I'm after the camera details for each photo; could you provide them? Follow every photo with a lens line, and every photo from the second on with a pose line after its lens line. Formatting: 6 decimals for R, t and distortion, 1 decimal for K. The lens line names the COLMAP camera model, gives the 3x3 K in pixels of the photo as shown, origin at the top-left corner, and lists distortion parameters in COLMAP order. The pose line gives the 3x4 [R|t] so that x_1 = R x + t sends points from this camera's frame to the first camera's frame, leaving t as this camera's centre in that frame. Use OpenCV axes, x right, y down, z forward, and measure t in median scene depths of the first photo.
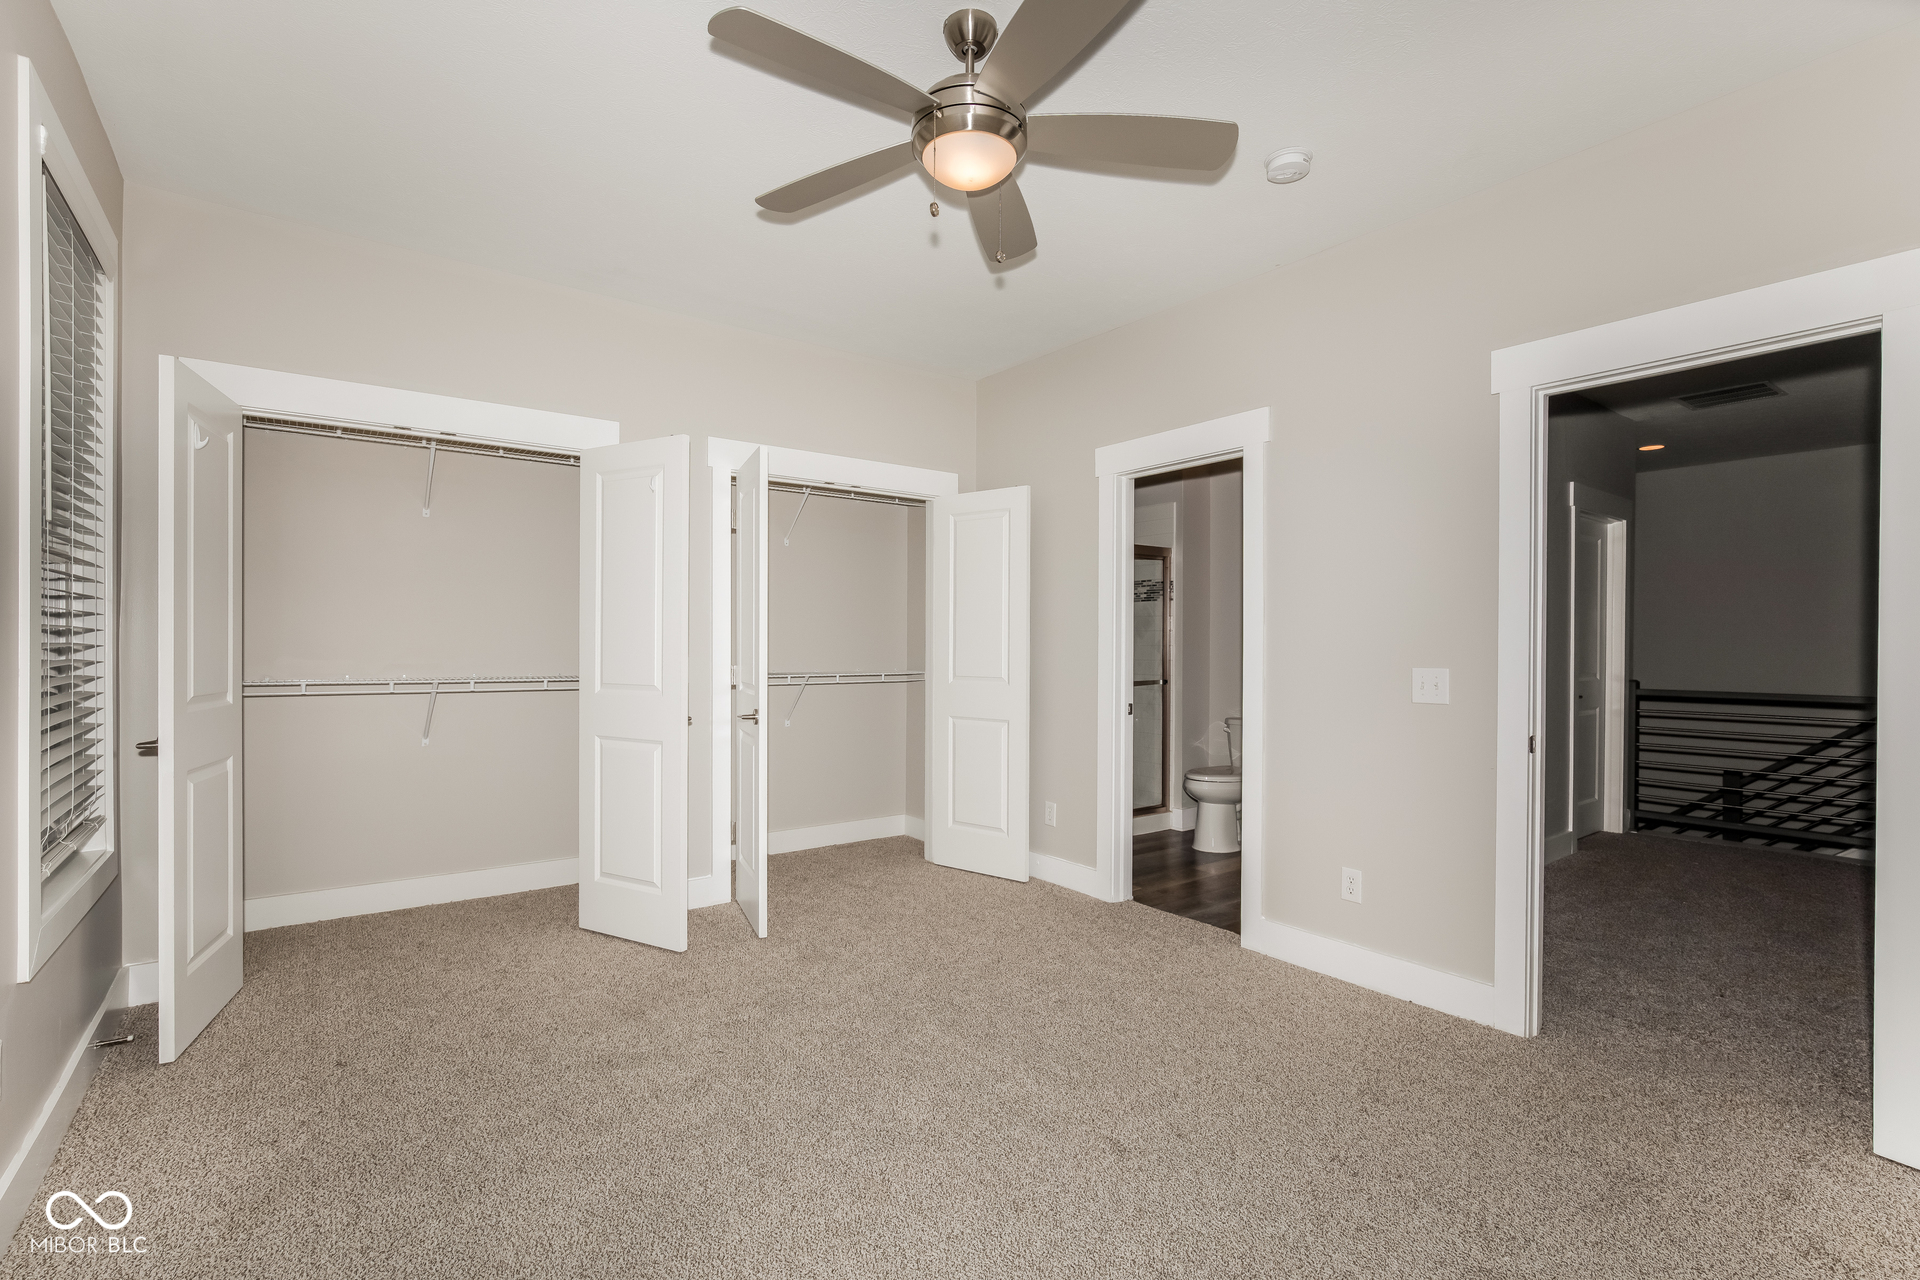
lens RADIAL K [[879.8, 0, 953.9], [0, 879.8, 644.0], [0, 0, 1]] dist [0.000073, -0.000030]
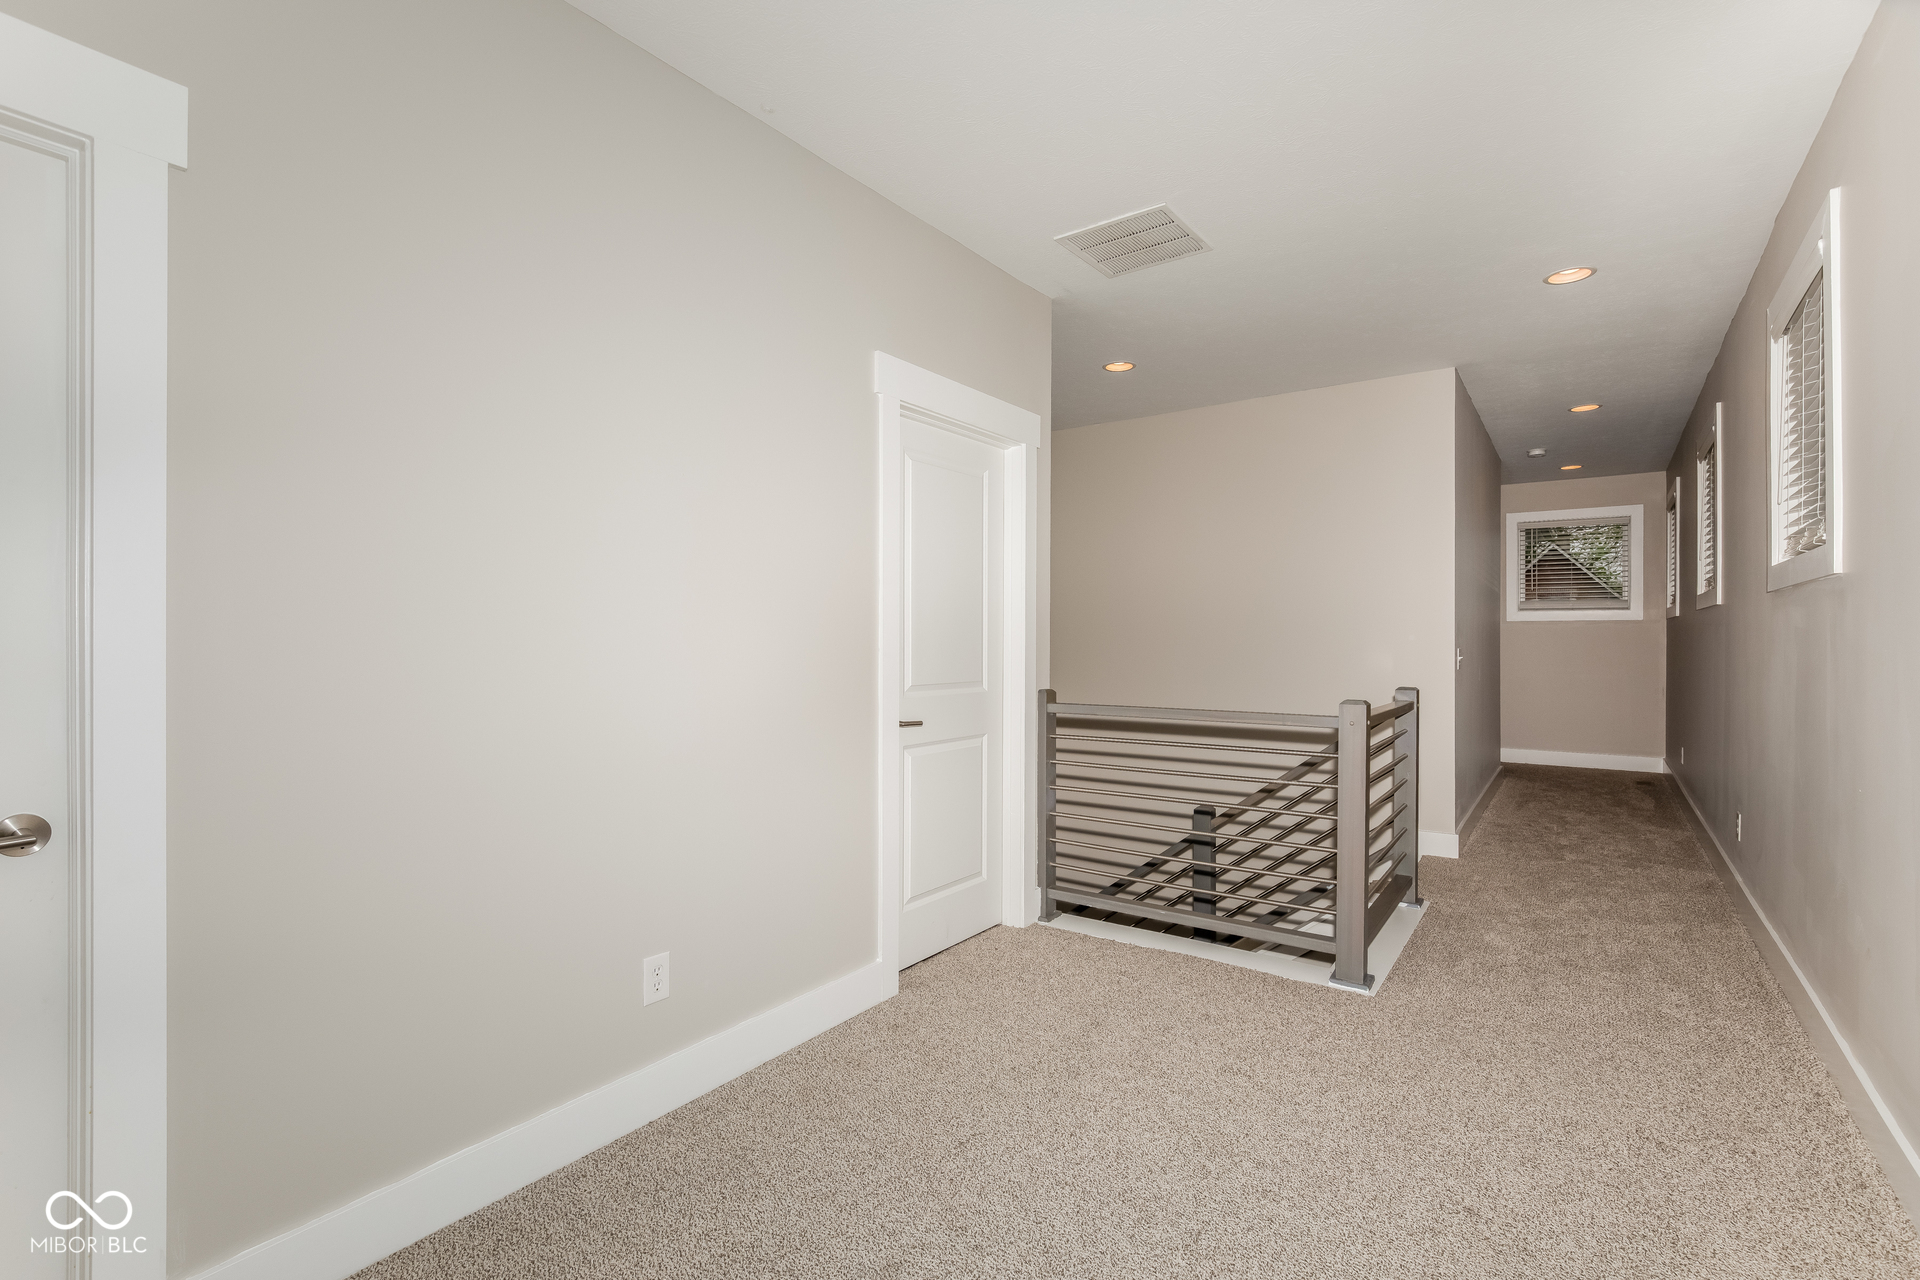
lens RADIAL K [[879.8, 0, 962.4], [0, 879.8, 649.6], [0, 0, 1]] dist [0.000073, -0.000030]
pose [[0.949393, 0.005928, 0.314035, 0.463369], [-0.005839, 0.999982, -0.001226, 0.009415], [-0.314037, -0.000670, 0.949411, 0.360869]]
